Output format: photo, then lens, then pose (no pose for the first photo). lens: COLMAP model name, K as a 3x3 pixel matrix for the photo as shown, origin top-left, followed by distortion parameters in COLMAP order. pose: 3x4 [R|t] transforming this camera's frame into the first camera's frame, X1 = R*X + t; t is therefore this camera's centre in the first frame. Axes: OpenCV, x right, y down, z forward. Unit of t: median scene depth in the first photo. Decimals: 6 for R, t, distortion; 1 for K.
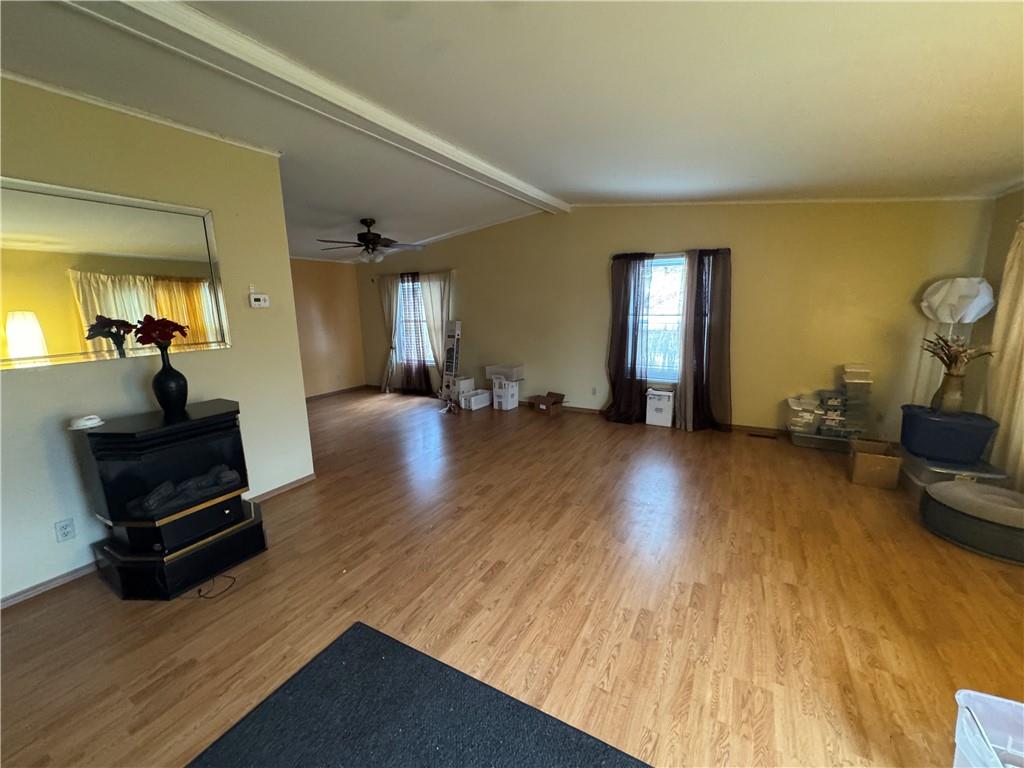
lens RADIAL K [[410.7, 0, 510.0], [0, 410.7, 383.3], [0, 0, 1]] dist [-0.003834, 0.000676]
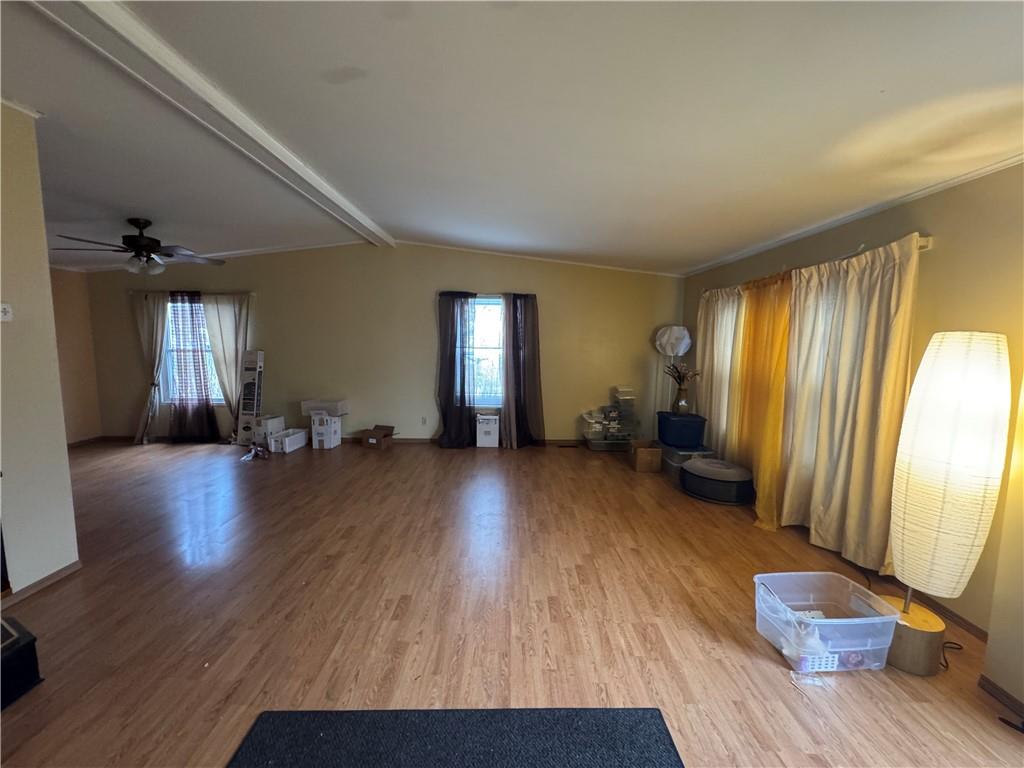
lens RADIAL K [[410.7, 0, 510.1], [0, 410.7, 383.4], [0, 0, 1]] dist [-0.003834, 0.000676]
pose [[0.865778, -0.023547, 0.499874, -0.213009], [0.066067, 0.995527, -0.067532, 0.017630], [-0.496048, 0.091492, 0.863461, 0.006576]]
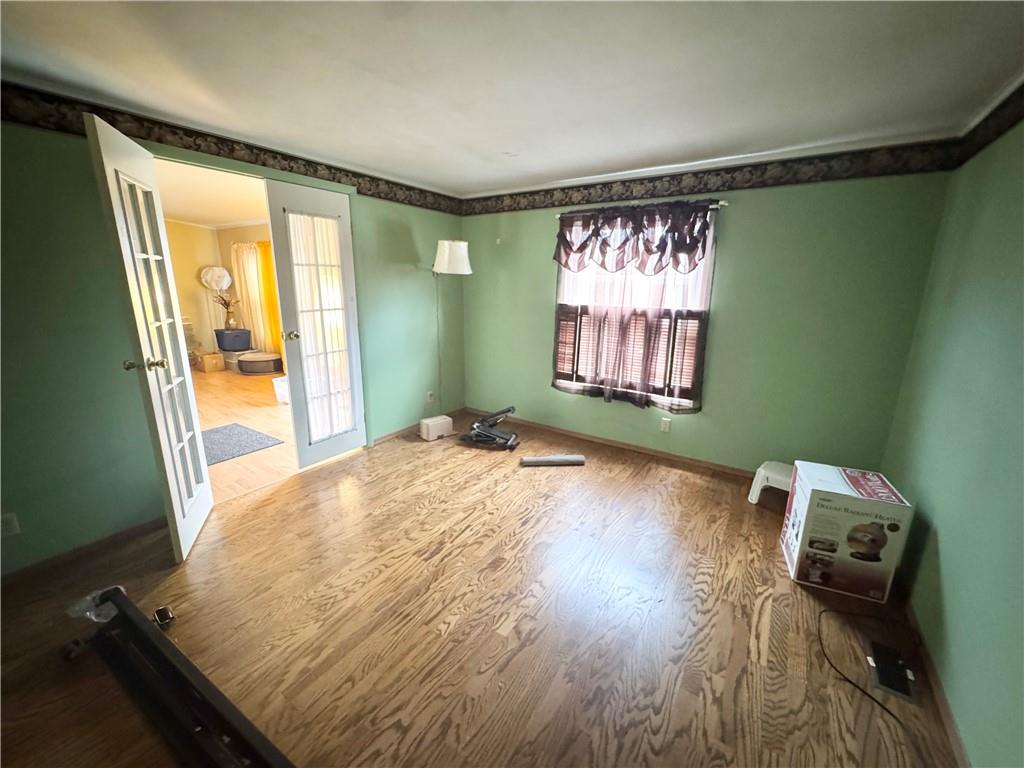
lens RADIAL K [[410.7, 0, 506.2], [0, 410.7, 379.9], [0, 0, 1]] dist [-0.003834, 0.000676]
pose [[0.079621, -0.212014, 0.974018, -1.009793], [0.178772, 0.964315, 0.195288, 0.163353], [-0.980664, 0.158578, 0.114682, -0.647991]]
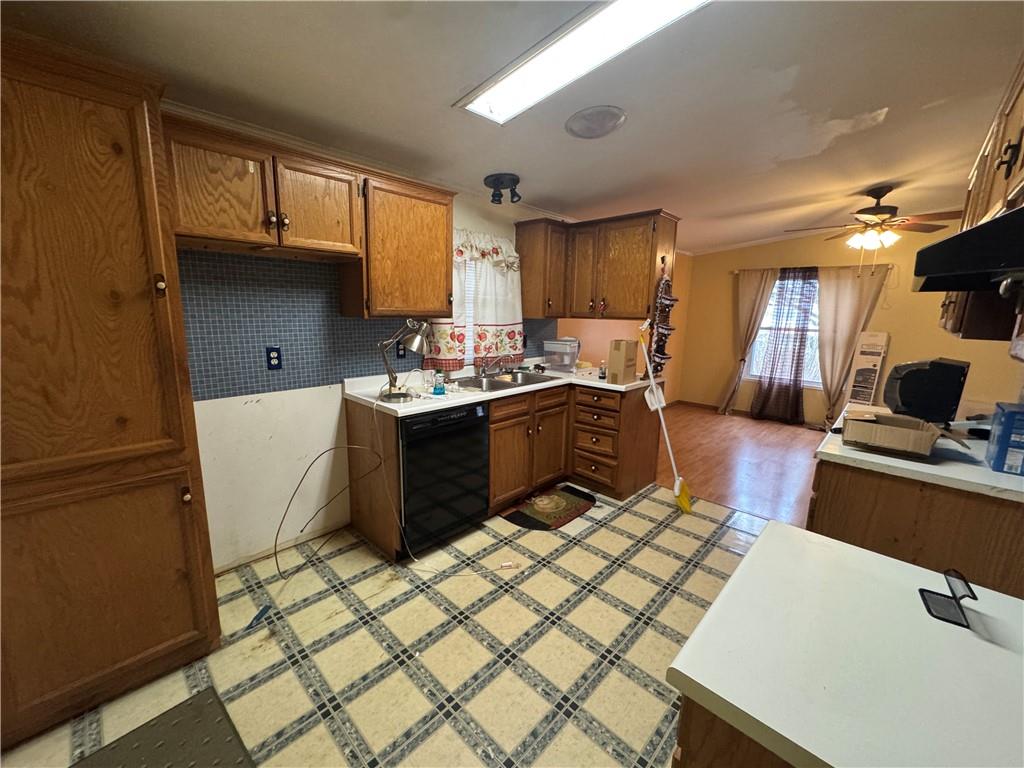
lens RADIAL K [[410.7, 0, 510.6], [0, 410.7, 387.5], [0, 0, 1]] dist [-0.003834, 0.000676]
pose [[0.968835, 0.088272, -0.231444, -1.244674], [-0.088586, 0.996027, 0.009056, -0.002340], [0.231323, 0.011729, 0.972806, 0.257656]]
